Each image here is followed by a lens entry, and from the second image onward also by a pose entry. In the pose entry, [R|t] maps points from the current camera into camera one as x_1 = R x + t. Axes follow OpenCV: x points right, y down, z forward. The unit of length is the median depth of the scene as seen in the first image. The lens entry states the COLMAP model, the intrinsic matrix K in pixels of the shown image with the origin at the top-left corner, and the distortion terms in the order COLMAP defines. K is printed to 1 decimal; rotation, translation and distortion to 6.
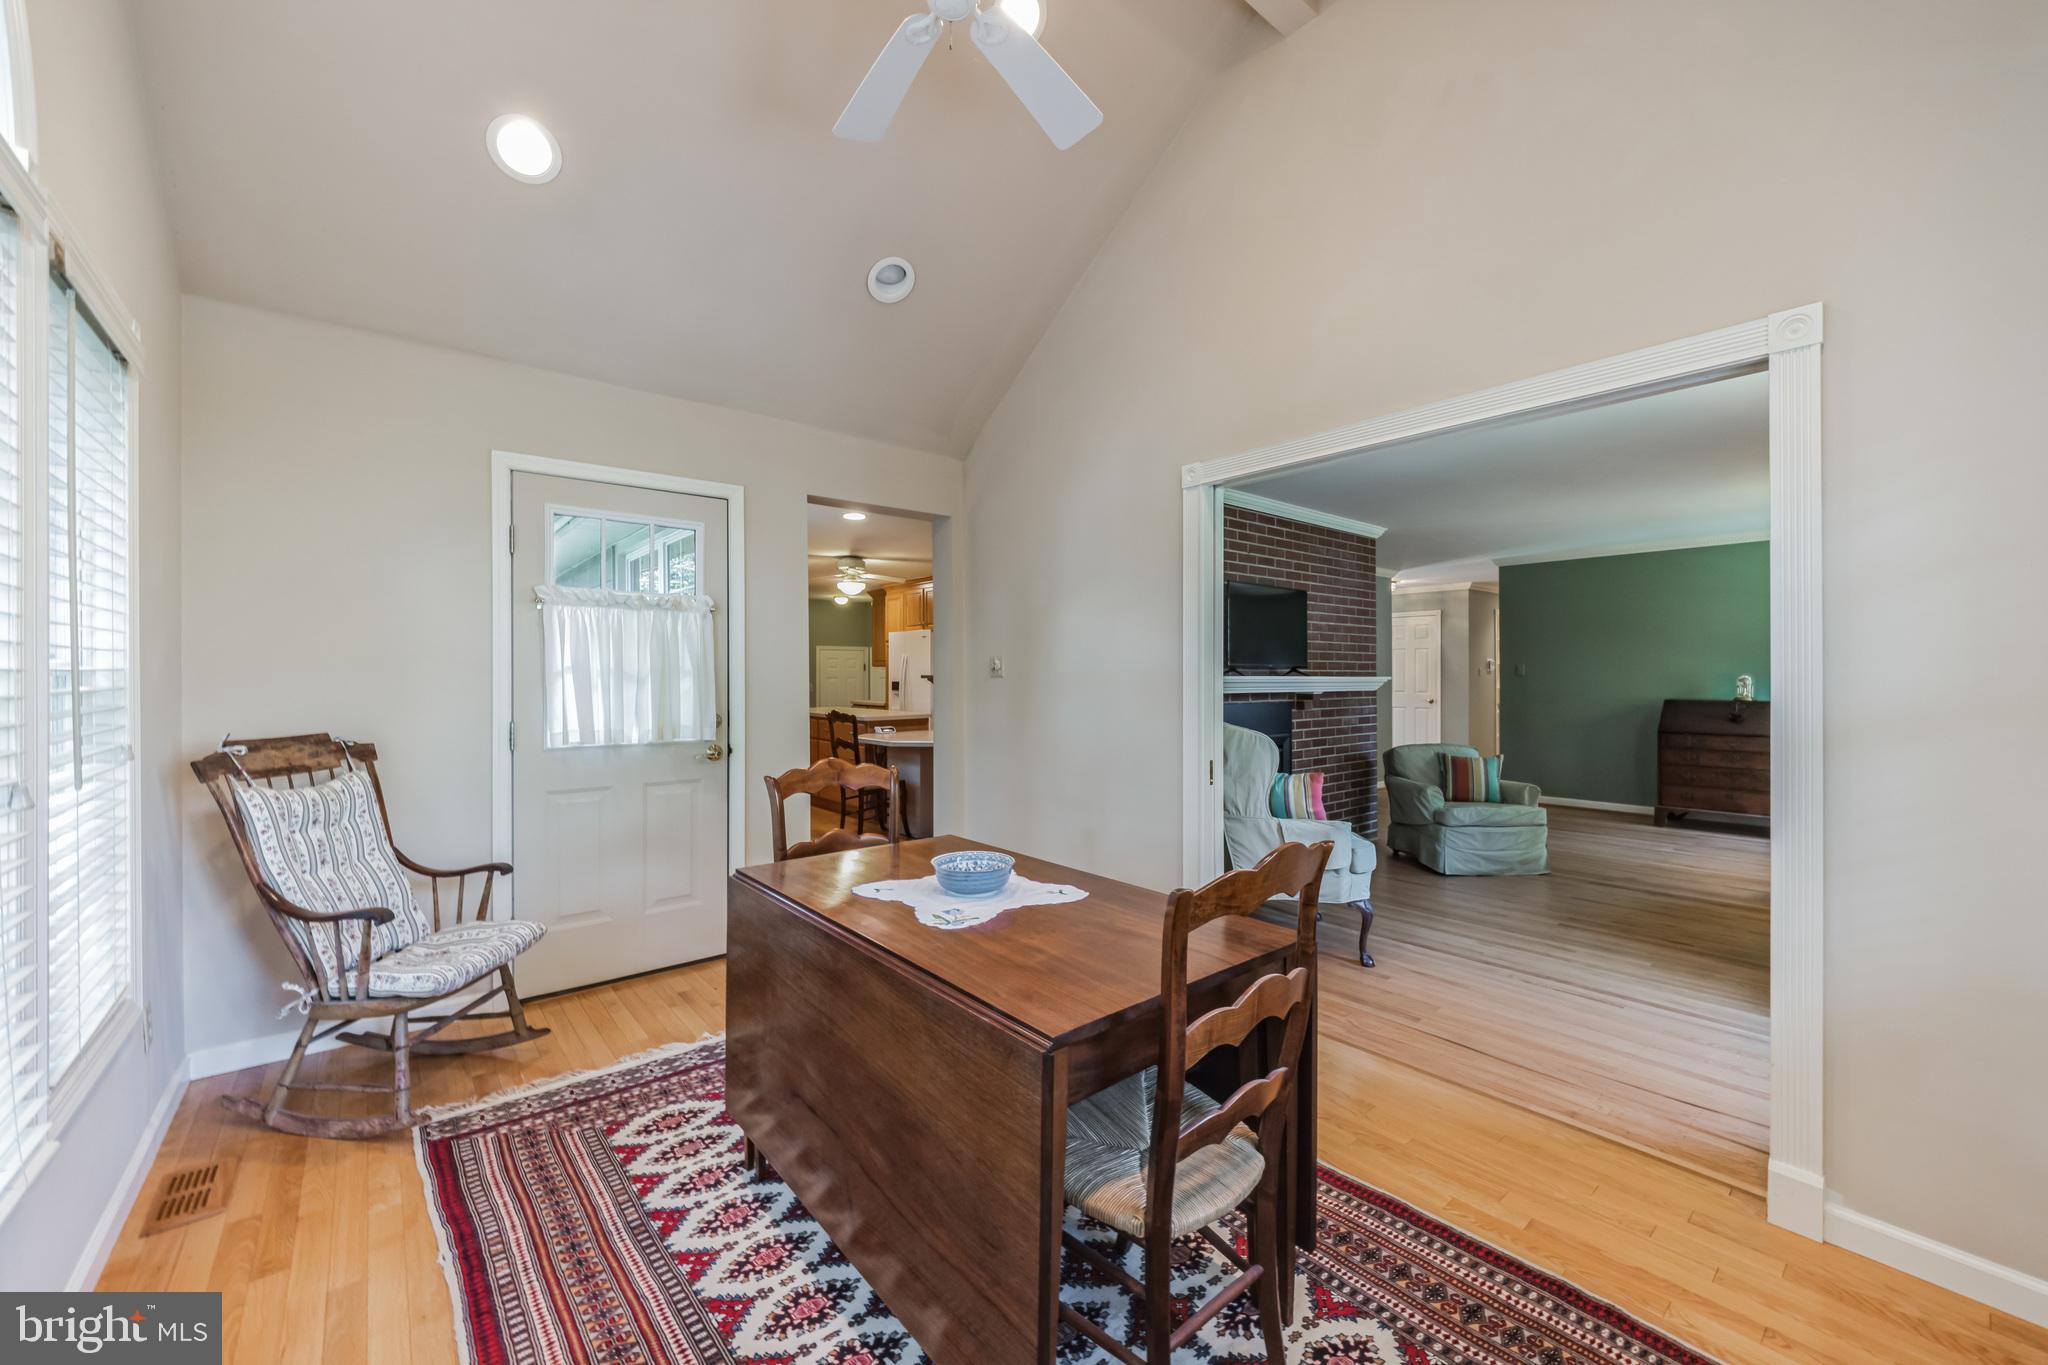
lens RADIAL K [[799.5, 0, 1016.0], [0, 799.5, 671.6], [0, 0, 1]] dist [-0.006110, 0.002663]
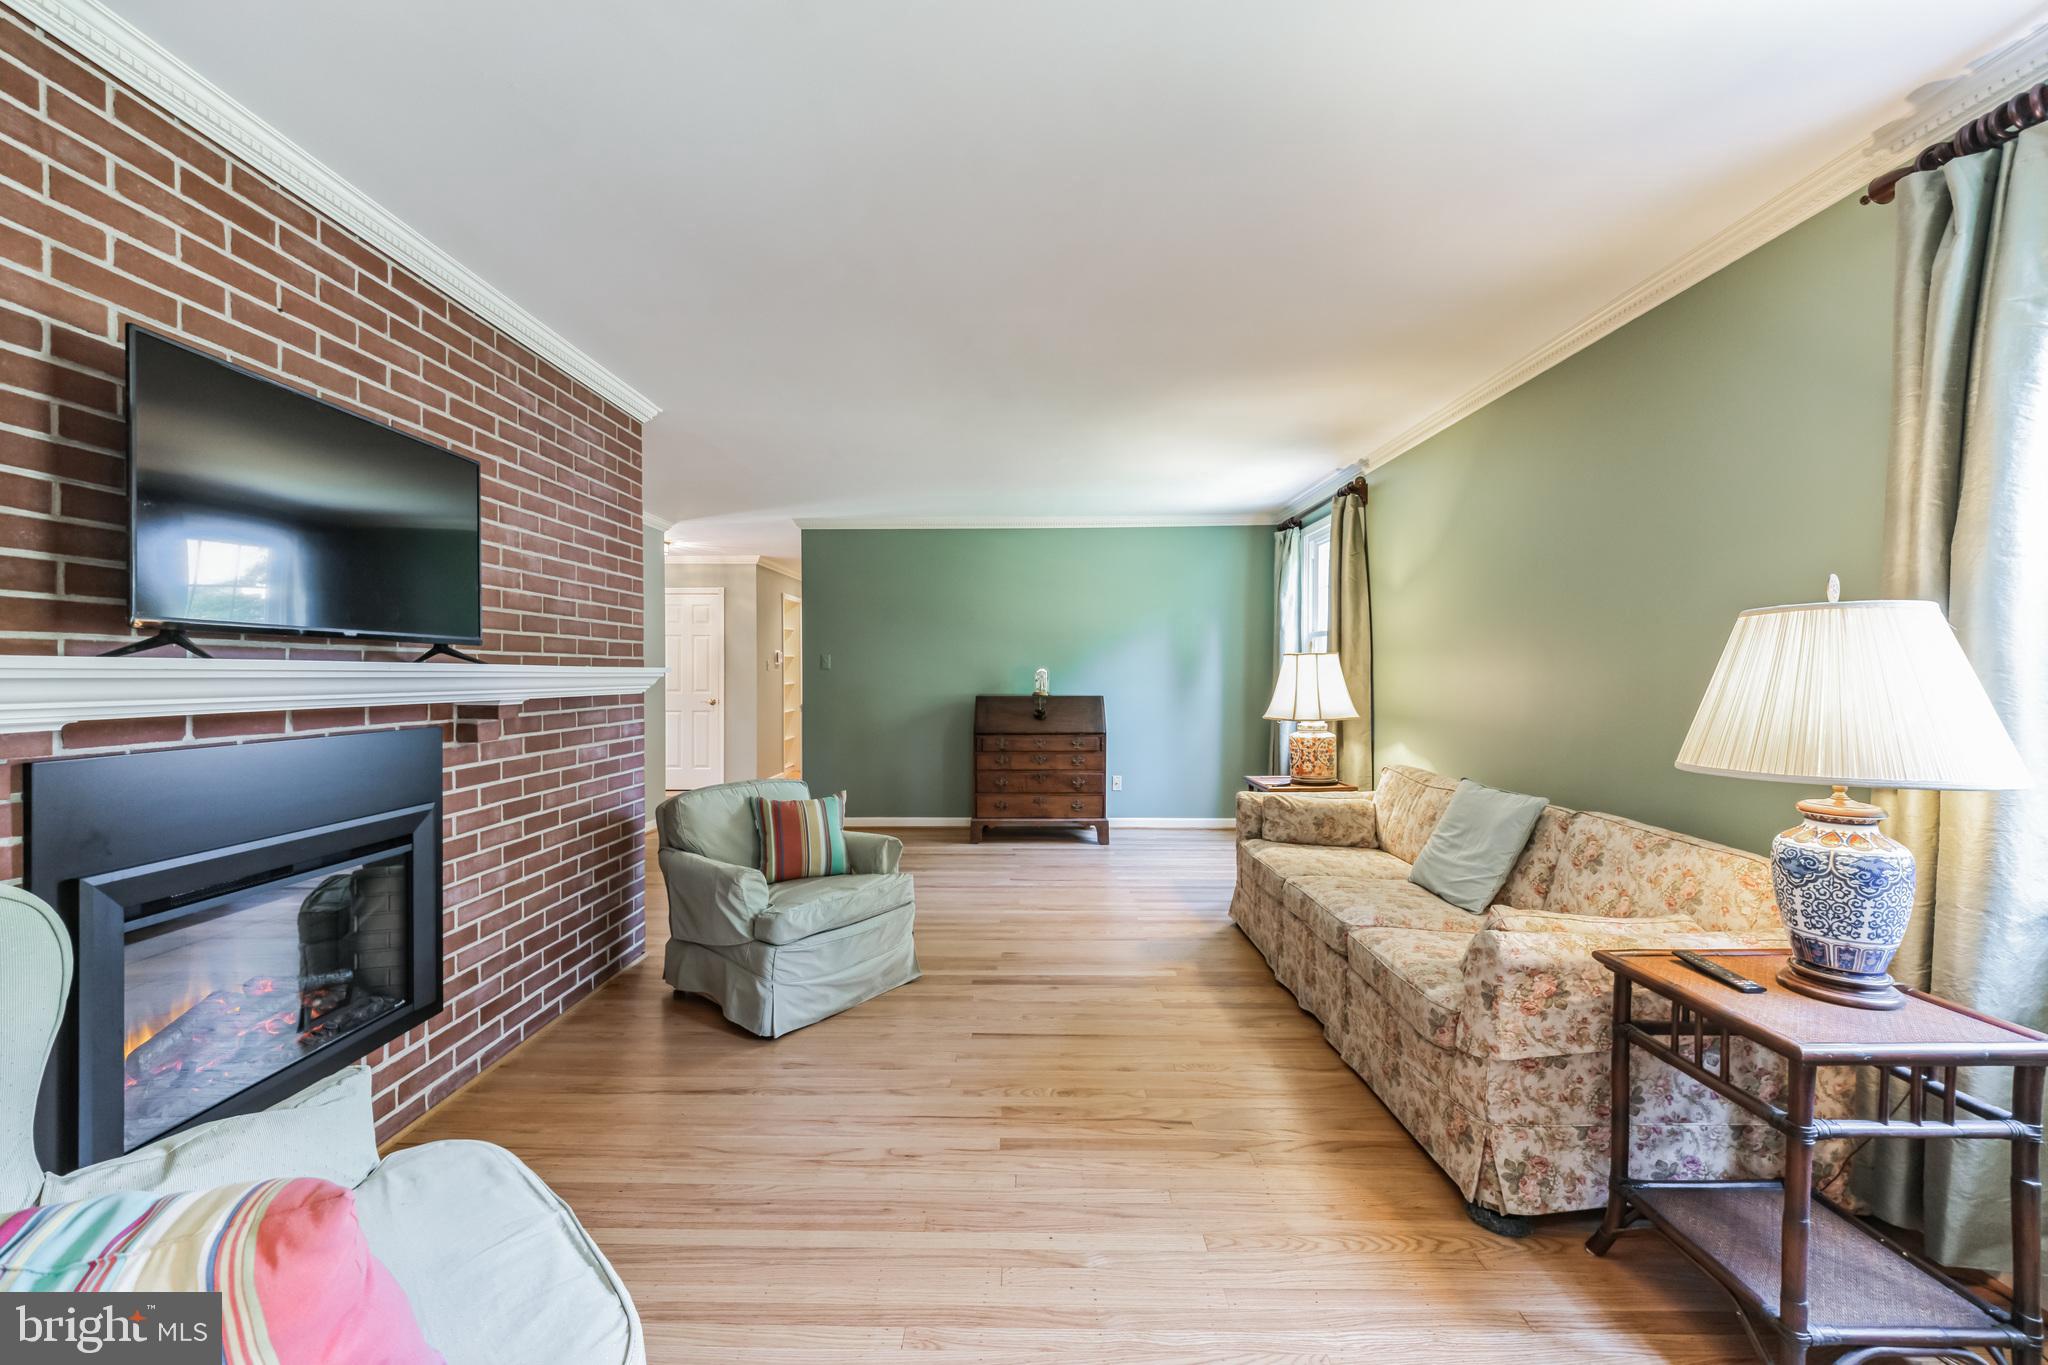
lens RADIAL K [[799.5, 0, 1013.0], [0, 799.5, 671.8], [0, 0, 1]] dist [-0.006110, 0.002663]
pose [[0.652892, -0.000903, 0.757450, 0.212232], [-0.001769, 0.999995, 0.002717, 0.007551], [-0.757449, -0.003114, 0.652887, 0.473099]]
